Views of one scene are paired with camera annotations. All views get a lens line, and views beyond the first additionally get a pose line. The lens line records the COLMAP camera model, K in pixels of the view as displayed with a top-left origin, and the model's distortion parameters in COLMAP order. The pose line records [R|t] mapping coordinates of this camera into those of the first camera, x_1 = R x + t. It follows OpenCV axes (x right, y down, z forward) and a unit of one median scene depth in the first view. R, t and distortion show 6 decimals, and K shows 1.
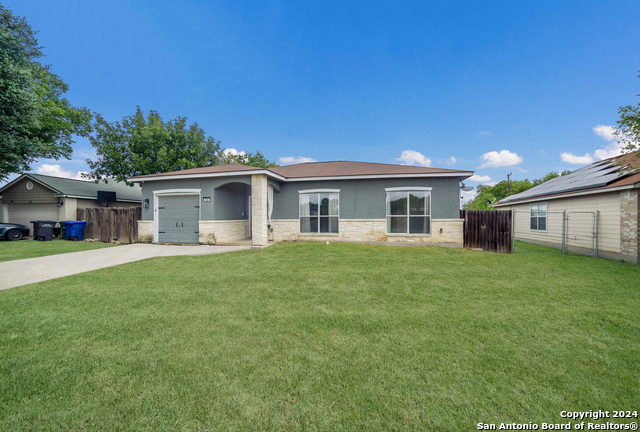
lens RADIAL K [[248.3, 0, 320.0], [0, 248.3, 216.0], [0, 0, 1]] dist [-0.024297, -0.000034]
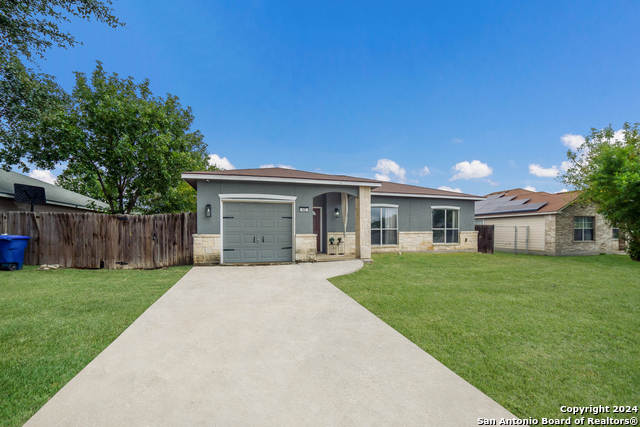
lens RADIAL K [[261.1, 0, 317.2], [0, 261.1, 211.4], [0, 0, 1]] dist [-0.034147, 0.000308]
pose [[0.866216, 0.036663, 0.498323, -0.861620], [-0.004482, 0.997834, -0.065623, 0.000091], [-0.499650, 0.054610, 0.864504, 0.181032]]
